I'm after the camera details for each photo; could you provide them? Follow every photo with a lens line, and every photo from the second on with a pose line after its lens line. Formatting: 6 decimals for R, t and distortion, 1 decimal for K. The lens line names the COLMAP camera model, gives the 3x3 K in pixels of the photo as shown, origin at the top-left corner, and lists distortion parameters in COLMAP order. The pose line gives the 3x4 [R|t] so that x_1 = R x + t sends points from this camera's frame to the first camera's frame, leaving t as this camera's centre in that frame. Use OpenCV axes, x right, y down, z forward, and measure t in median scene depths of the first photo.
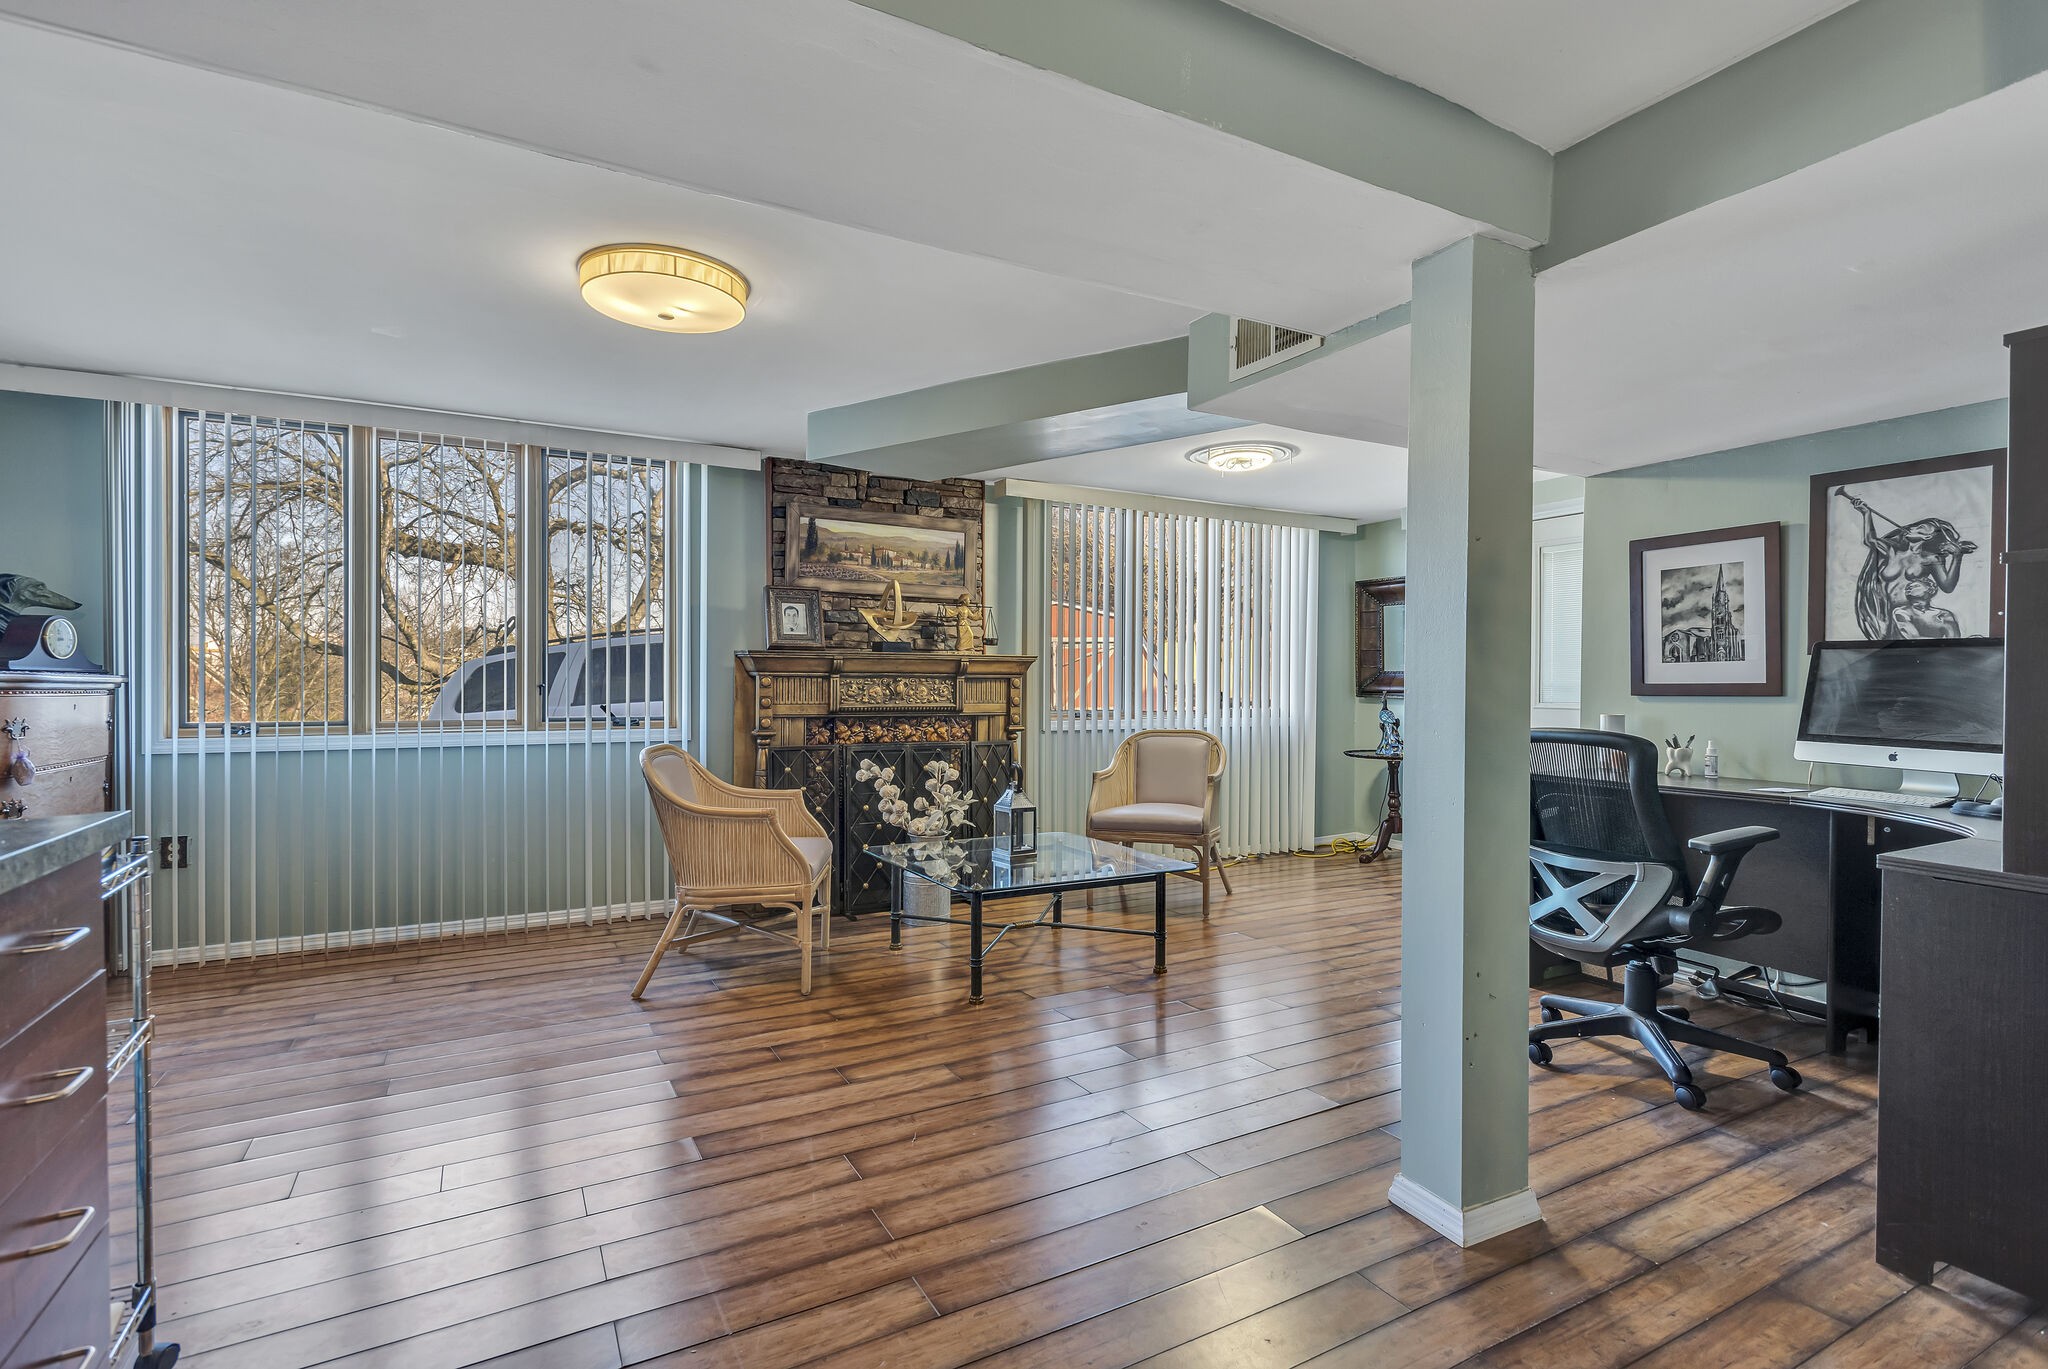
lens RADIAL K [[979.9, 0, 1055.5], [0, 979.9, 688.6], [0, 0, 1]] dist [0.016620, -0.006239]
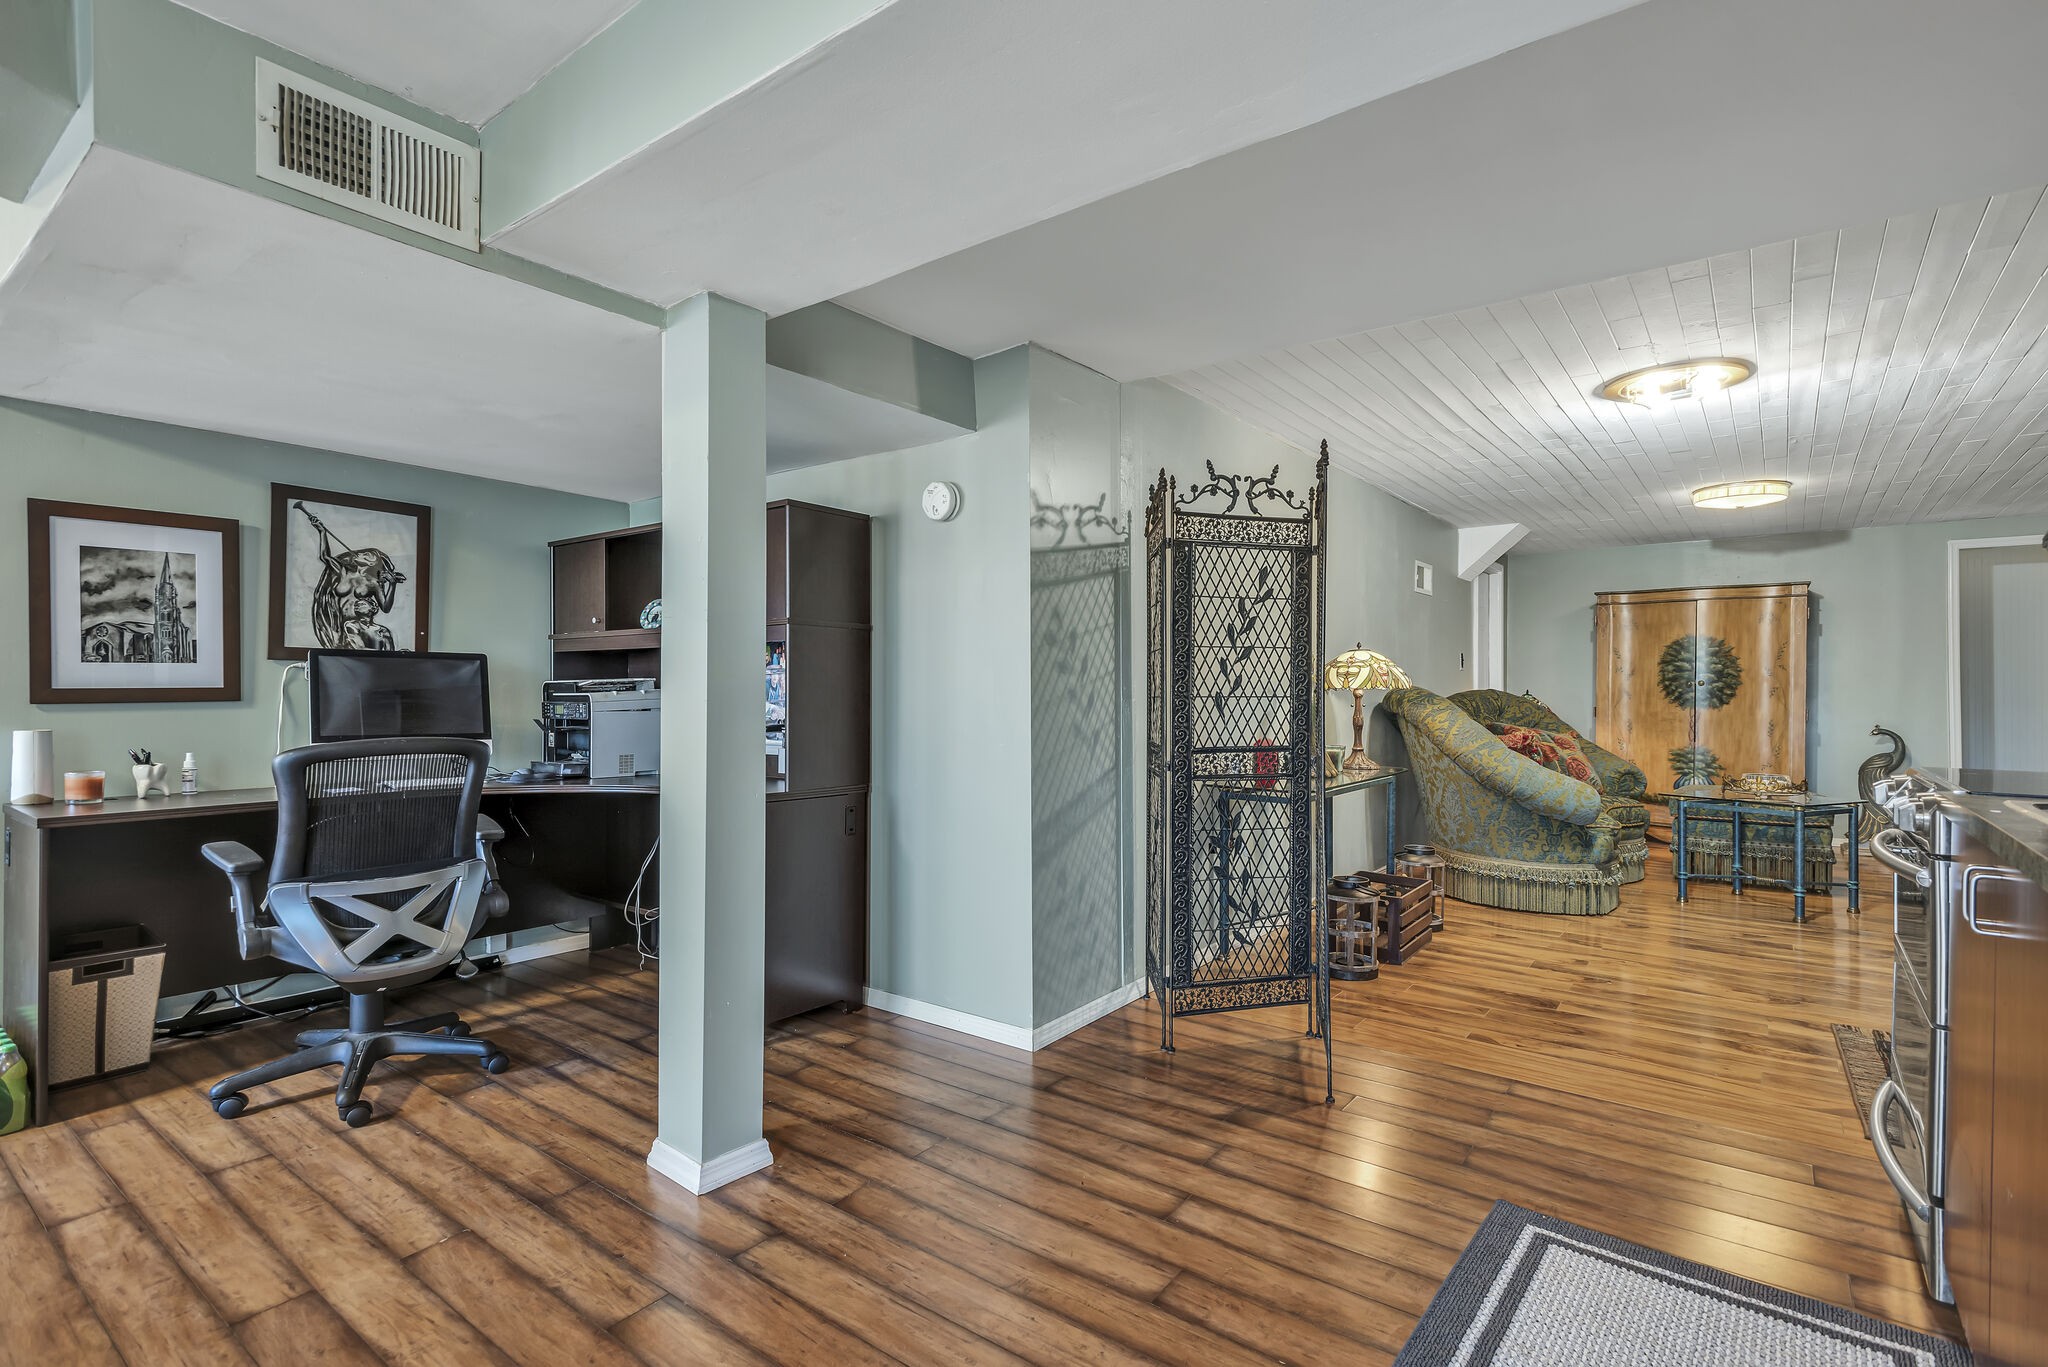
lens RADIAL K [[979.9, 0, 1009.2], [0, 979.9, 691.1], [0, 0, 1]] dist [0.016620, -0.006239]
pose [[-0.384063, -0.007258, 0.923278, -0.470923], [0.002445, 0.999958, 0.008878, -0.009088], [-0.923304, 0.005667, -0.384029, 0.705440]]
